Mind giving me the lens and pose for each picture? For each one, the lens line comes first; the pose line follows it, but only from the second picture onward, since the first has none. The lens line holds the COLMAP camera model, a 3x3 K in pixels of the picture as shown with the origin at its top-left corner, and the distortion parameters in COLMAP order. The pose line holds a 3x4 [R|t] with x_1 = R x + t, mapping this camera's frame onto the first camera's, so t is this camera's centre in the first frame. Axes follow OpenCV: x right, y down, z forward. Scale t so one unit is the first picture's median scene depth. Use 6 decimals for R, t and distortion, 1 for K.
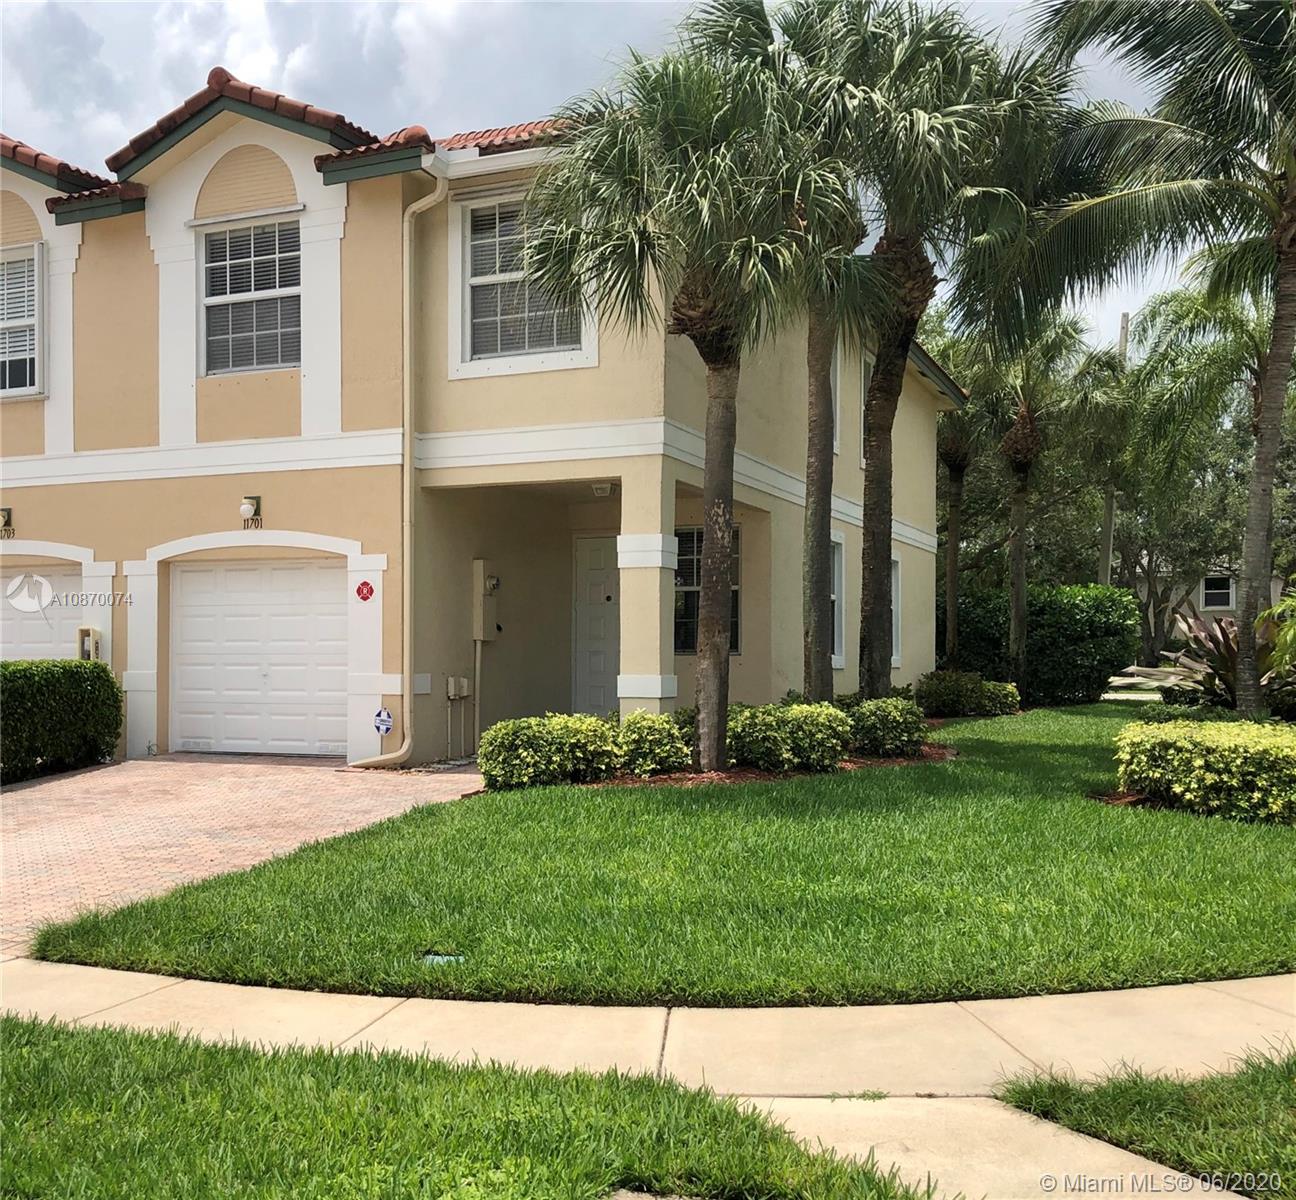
lens RADIAL K [[1273.5, 0, 648.2], [0, 1273.5, 596.8], [0, 0, 1]] dist [0.016938, 0.000000]
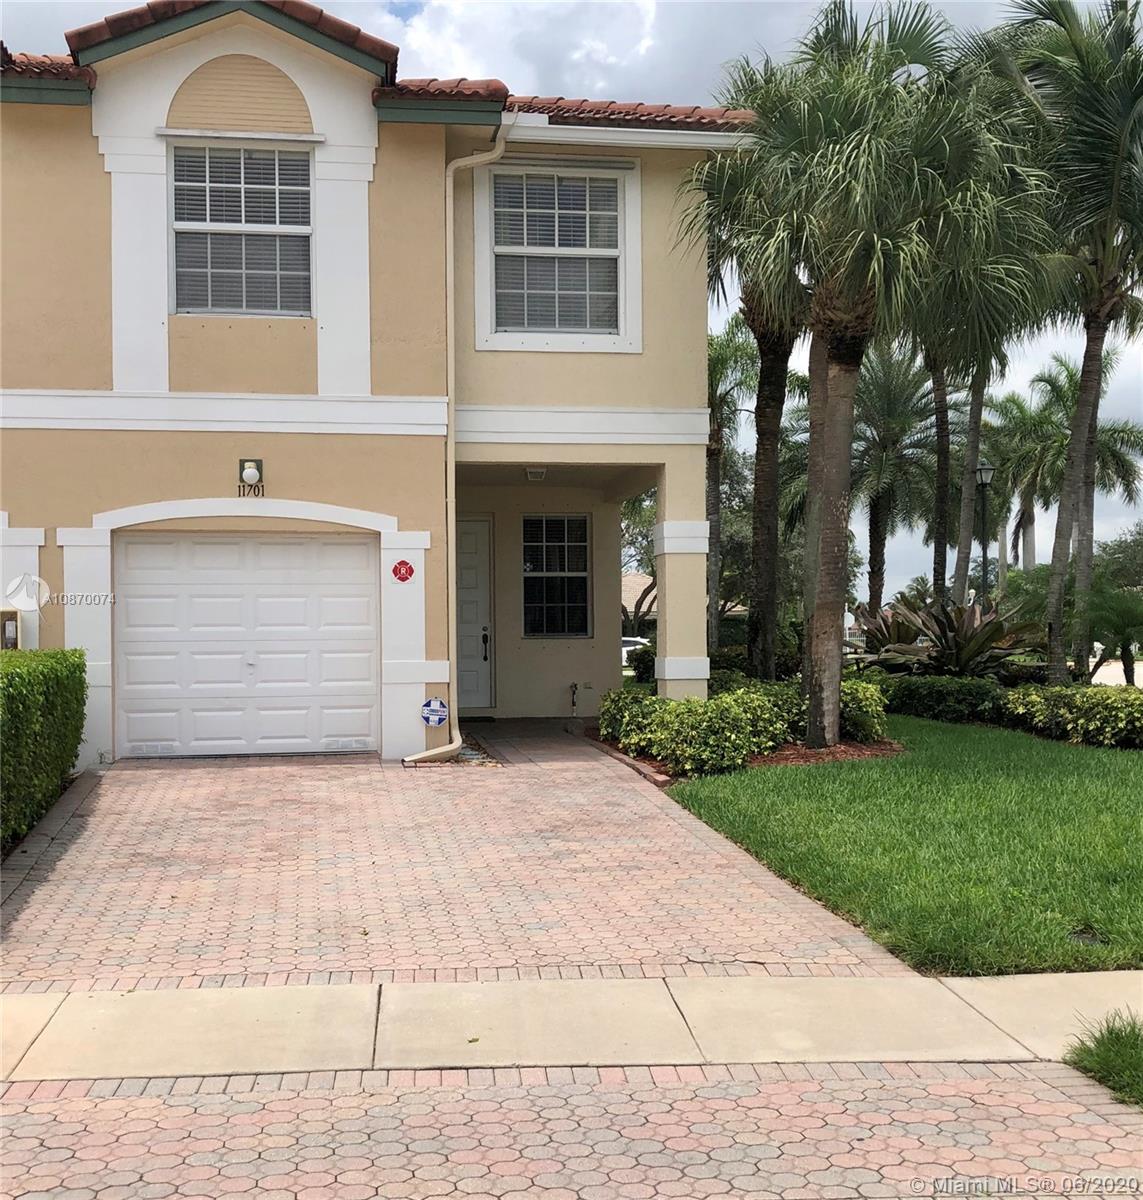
lens RADIAL K [[1178.6, 0, 571.8], [0, 1178.6, 603.1], [0, 0, 1]] dist [-0.018782, 0.000000]
pose [[0.875654, 0.007376, 0.482883, -0.509179], [-0.013712, 0.999860, 0.009593, 0.008686], [-0.482744, -0.015021, 0.875633, 0.193509]]
